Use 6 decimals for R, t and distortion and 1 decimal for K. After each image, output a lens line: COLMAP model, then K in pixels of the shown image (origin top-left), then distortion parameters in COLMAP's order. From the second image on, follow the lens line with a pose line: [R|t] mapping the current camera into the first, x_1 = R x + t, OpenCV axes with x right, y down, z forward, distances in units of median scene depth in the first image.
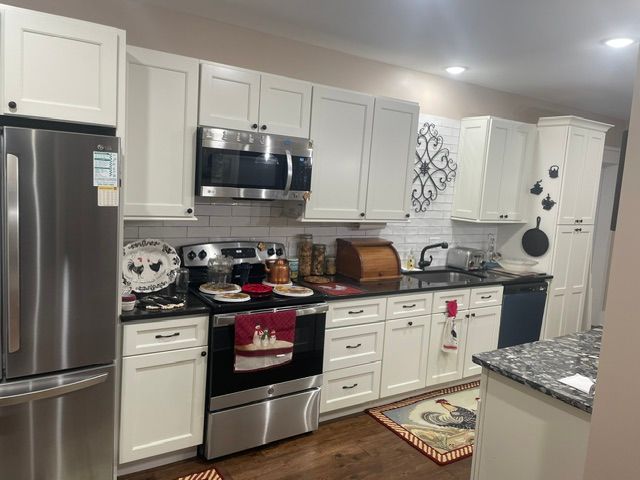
lens RADIAL K [[480.2, 0, 320.0], [0, 480.2, 240.0], [0, 0, 1]] dist [0.001165, -0.005040]
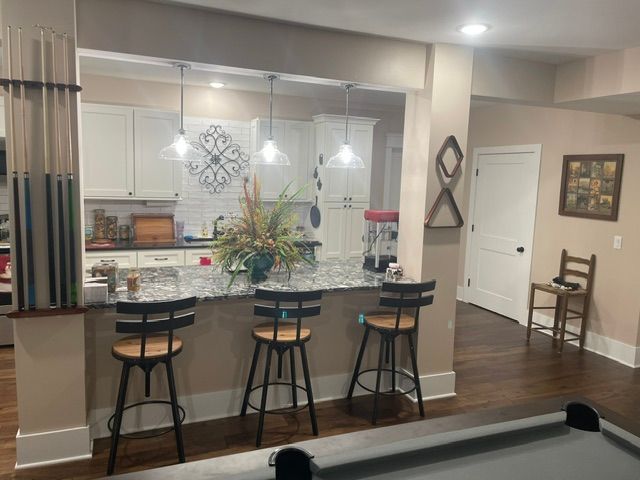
lens RADIAL K [[480.2, 0, 320.0], [0, 480.2, 240.0], [0, 0, 1]] dist [0.001165, -0.005040]
pose [[0.987635, -0.006203, -0.156648, 0.702589], [0.006643, 0.999975, 0.002291, 0.067450], [0.156630, -0.003303, 0.987652, -0.244445]]
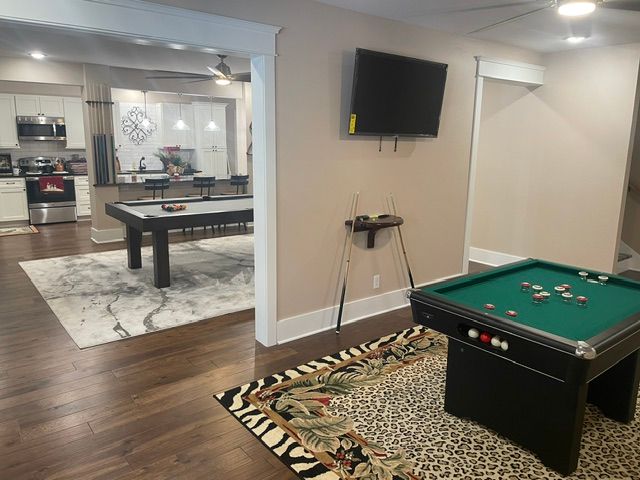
lens RADIAL K [[480.2, 0, 320.0], [0, 480.2, 240.0], [0, 0, 1]] dist [0.001165, -0.005040]
pose [[0.992589, -0.063297, 0.103730, 0.823853], [0.053829, 0.994334, 0.091668, 0.235055], [-0.108944, -0.085405, 0.990372, -1.460002]]
